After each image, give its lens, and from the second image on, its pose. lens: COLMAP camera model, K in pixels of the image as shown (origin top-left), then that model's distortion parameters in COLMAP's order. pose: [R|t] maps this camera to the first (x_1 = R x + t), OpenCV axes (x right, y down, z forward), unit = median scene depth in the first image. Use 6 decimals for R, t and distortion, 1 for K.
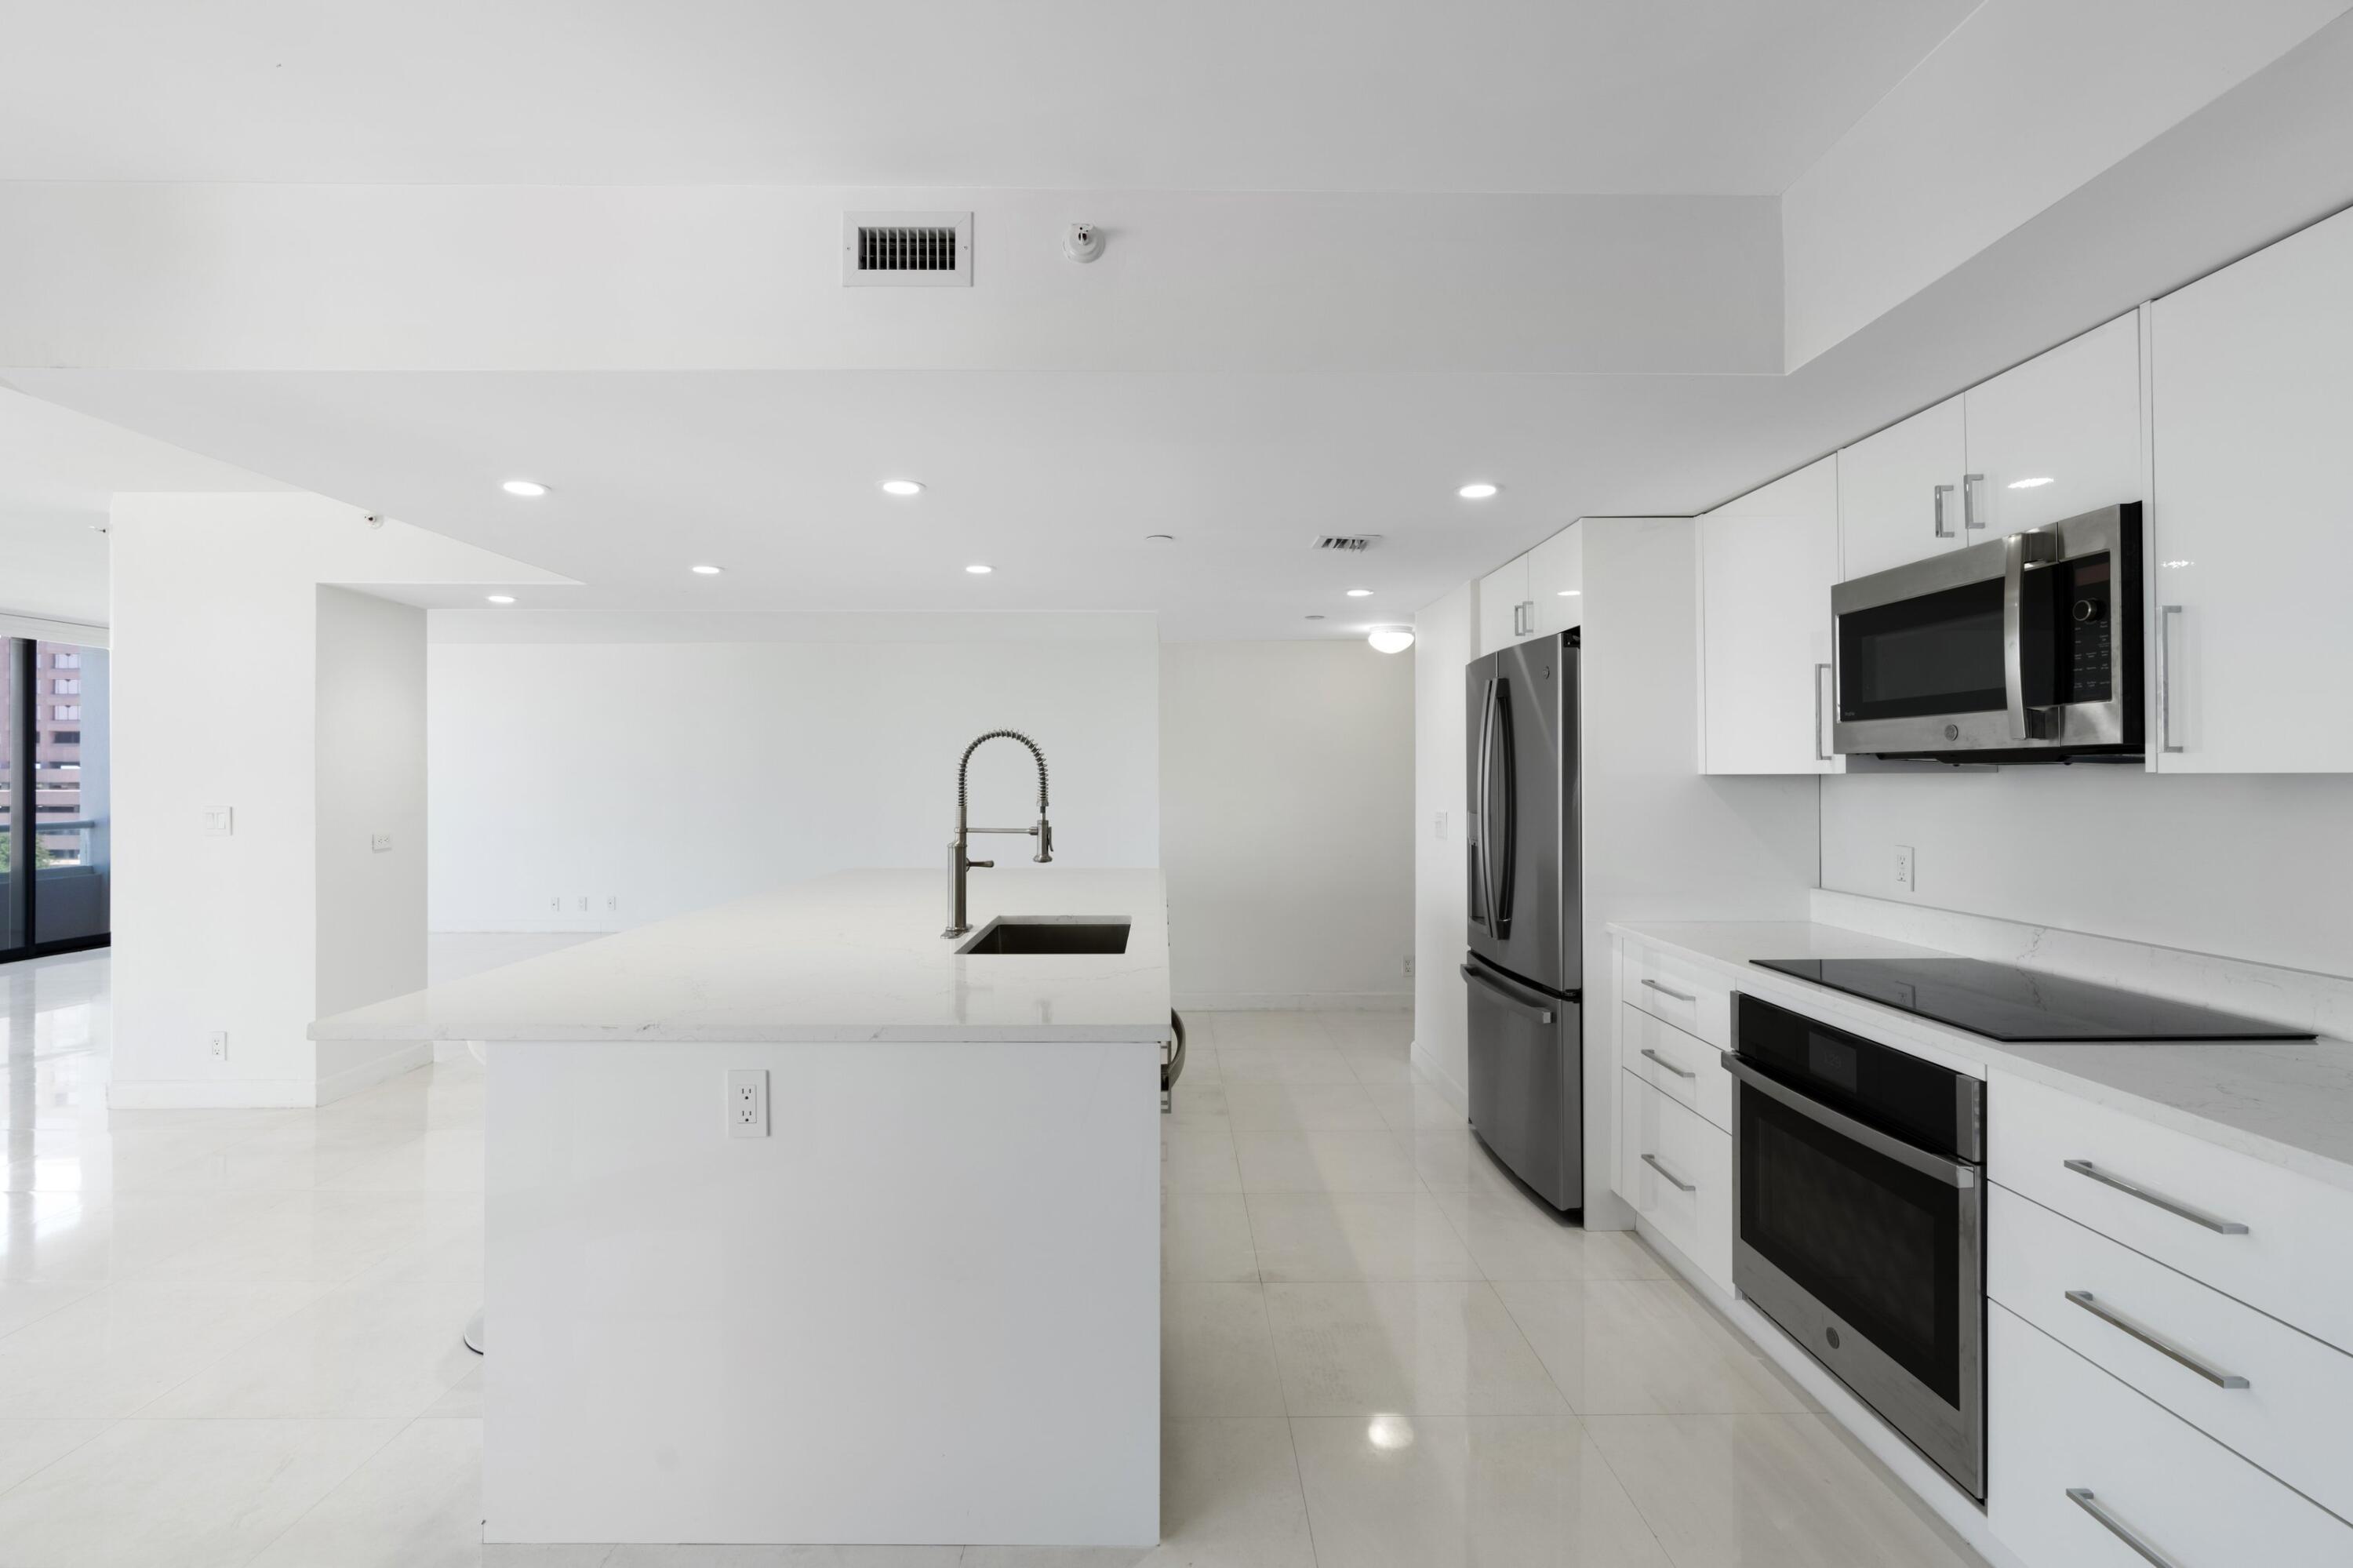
lens RADIAL K [[1076.7, 0, 1176.5], [0, 1076.7, 784.0], [0, 0, 1]] dist [-0.002607, 0.000333]
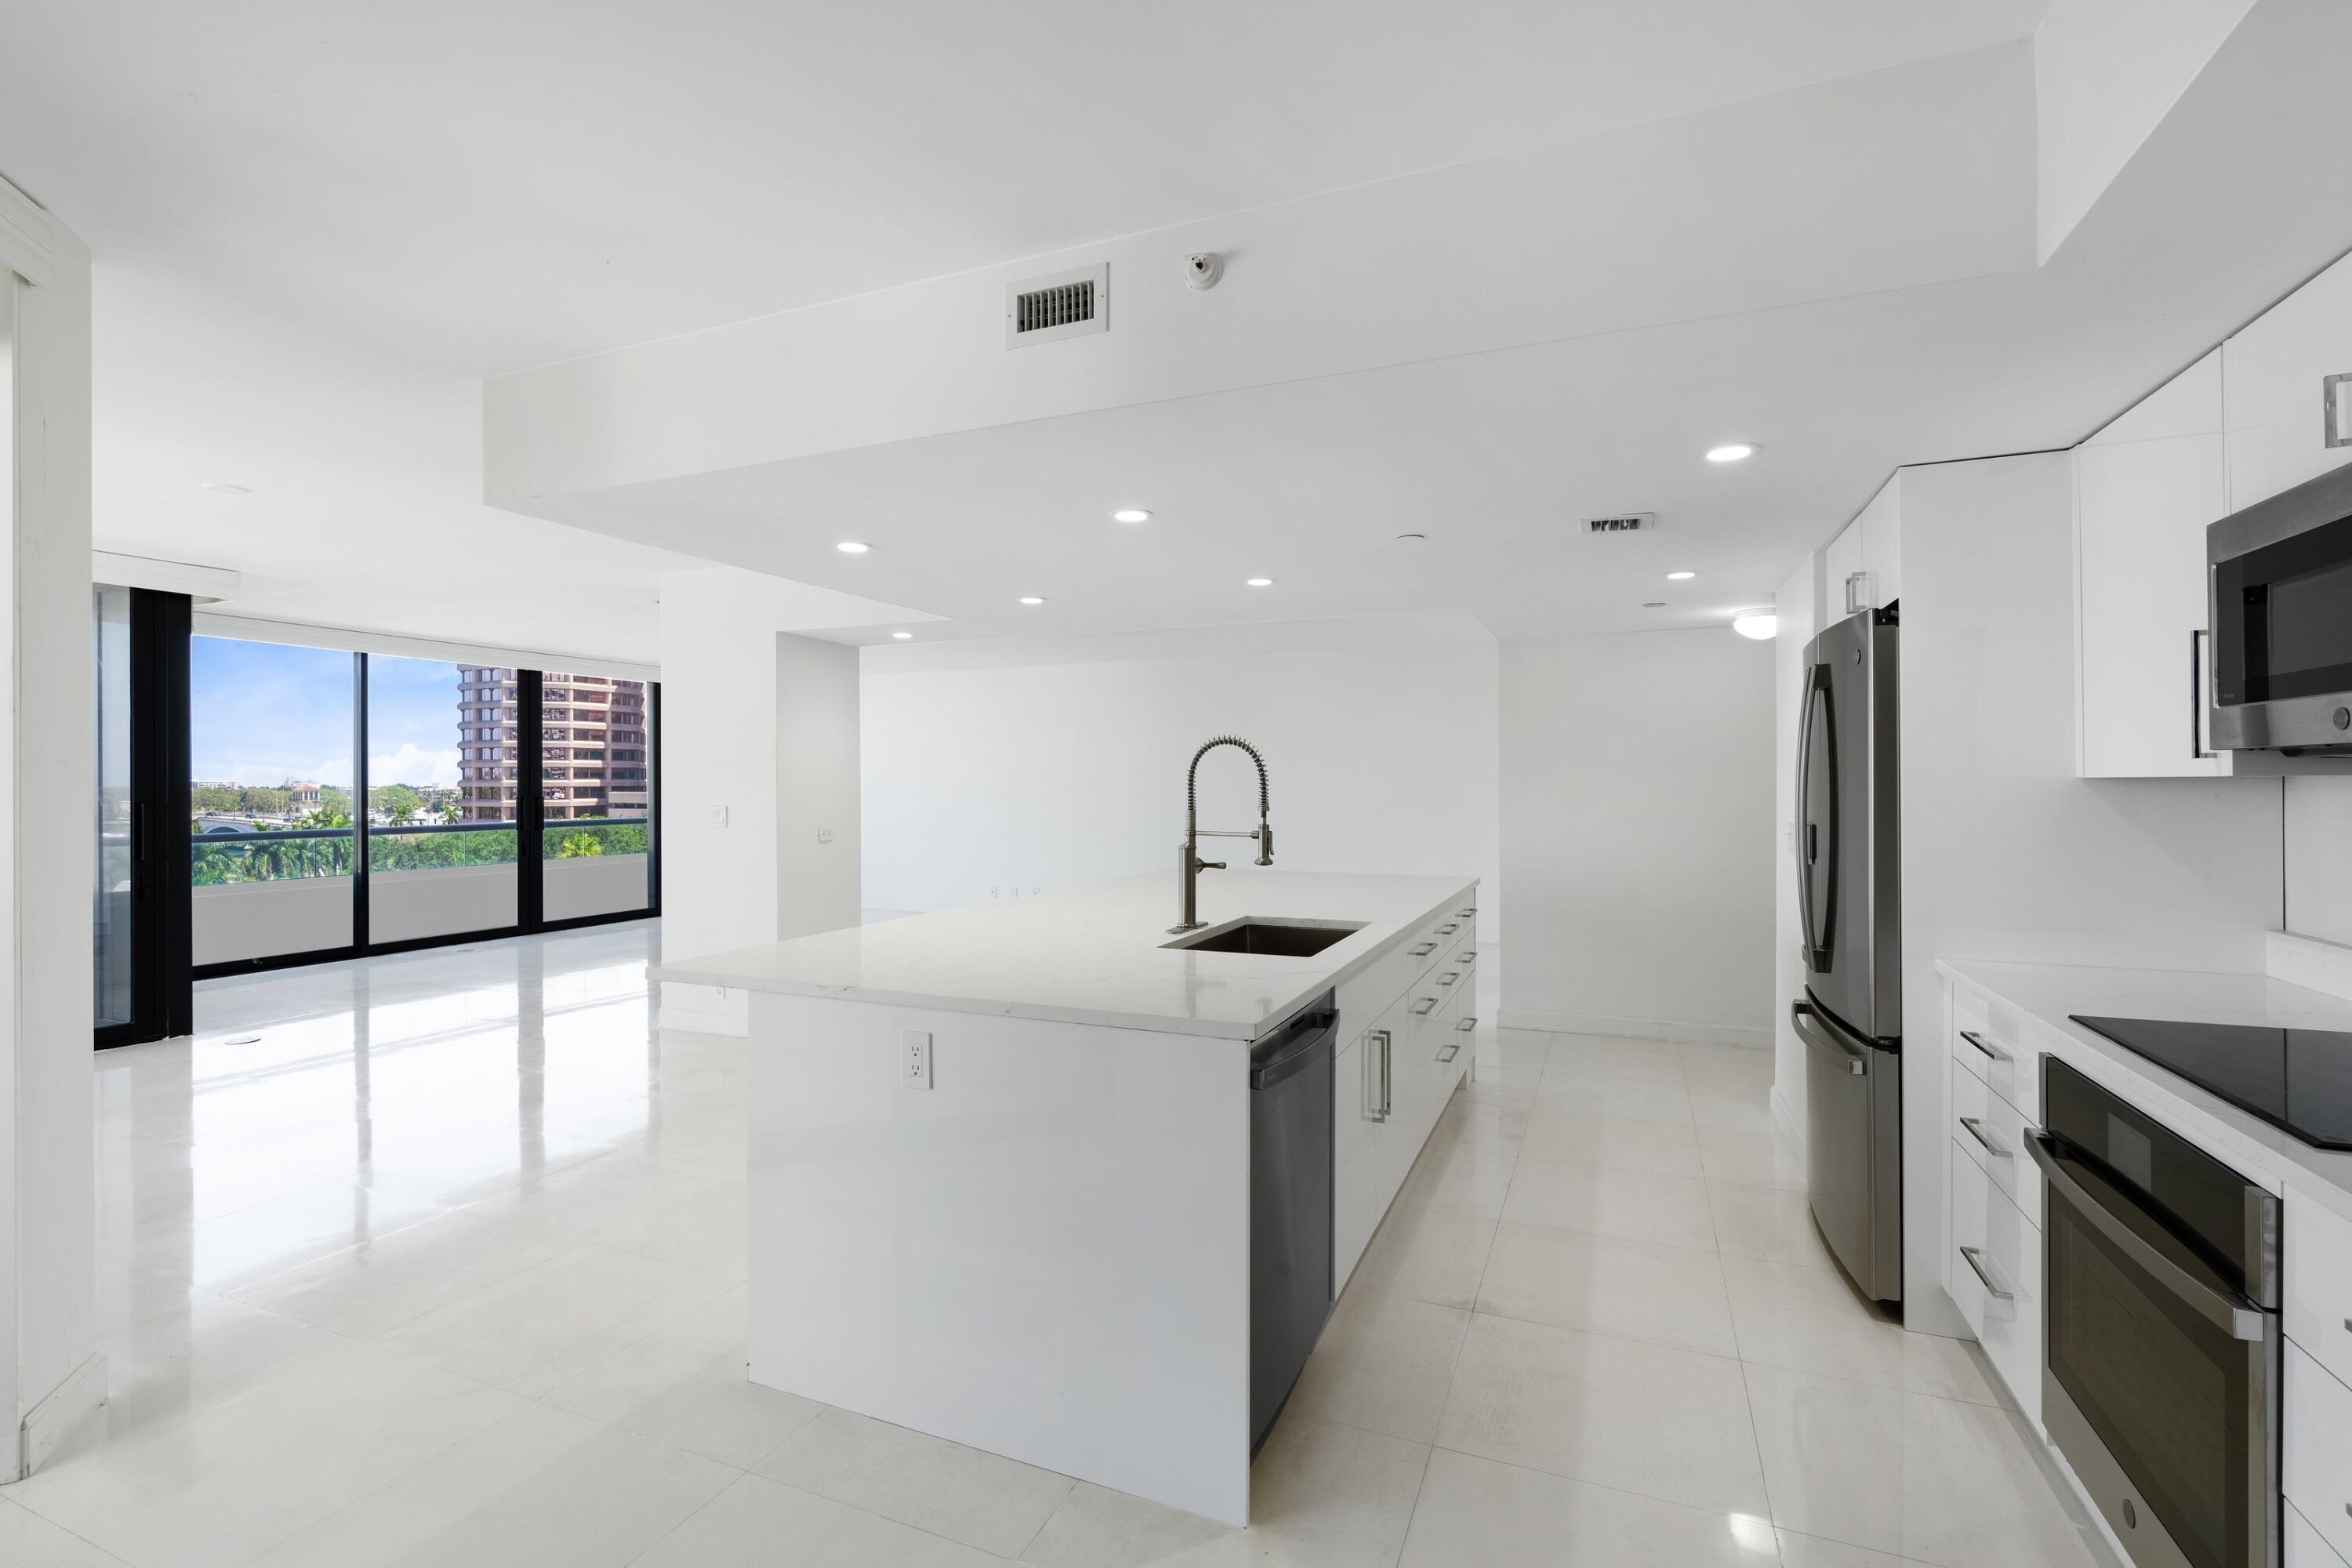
lens RADIAL K [[1080.5, 0, 1181.6], [0, 1080.5, 796.3], [0, 0, 1]] dist [0.000613, 0.001016]
pose [[0.916672, 0.003543, -0.399624, 0.219297], [-0.000873, 0.999976, 0.006864, -0.000329], [0.399639, -0.005943, 0.916653, 0.019363]]
